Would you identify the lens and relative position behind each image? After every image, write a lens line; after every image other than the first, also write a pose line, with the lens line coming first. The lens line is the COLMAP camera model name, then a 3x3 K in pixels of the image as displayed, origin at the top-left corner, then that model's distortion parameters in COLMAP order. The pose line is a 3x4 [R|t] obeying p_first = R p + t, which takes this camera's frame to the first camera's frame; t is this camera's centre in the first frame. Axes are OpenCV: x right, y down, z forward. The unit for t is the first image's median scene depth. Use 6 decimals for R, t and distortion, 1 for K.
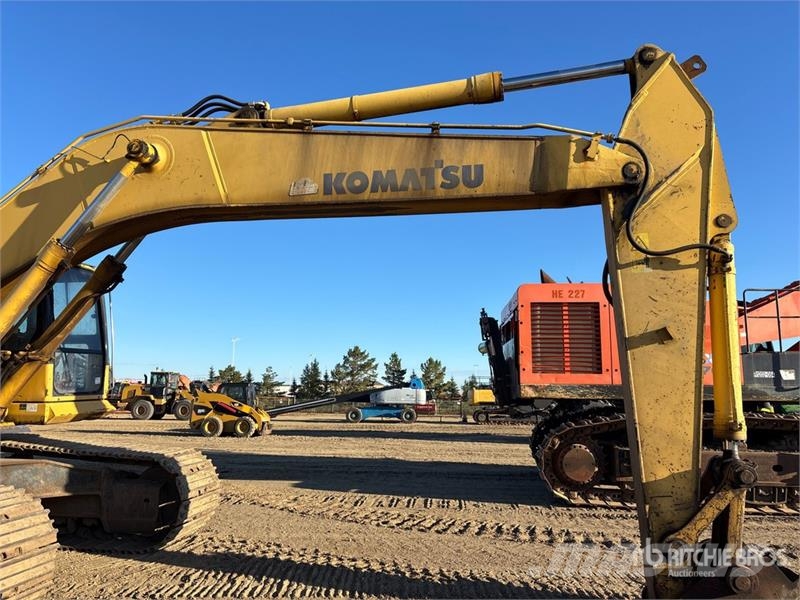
lens RADIAL K [[612.8, 0, 407.6], [0, 612.8, 299.2], [0, 0, 1]] dist [0.021749, 0.001672]
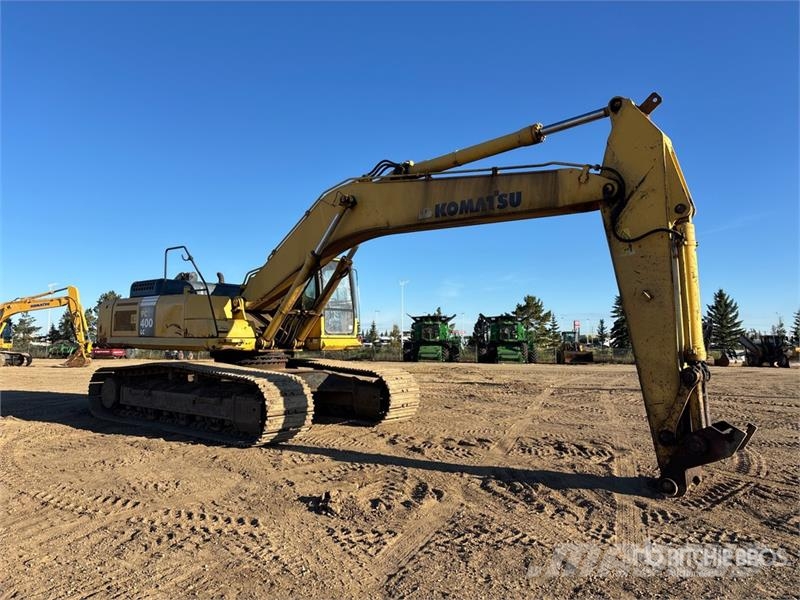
lens RADIAL K [[554.4, 0, 418.3], [0, 554.4, 300.1], [0, 0, 1]] dist [0.045637, 0.000365]
pose [[0.895366, -0.016151, -0.445037, 0.268200], [0.047685, 0.997074, 0.059753, -0.019574], [0.442770, -0.074722, 0.893516, -0.217989]]
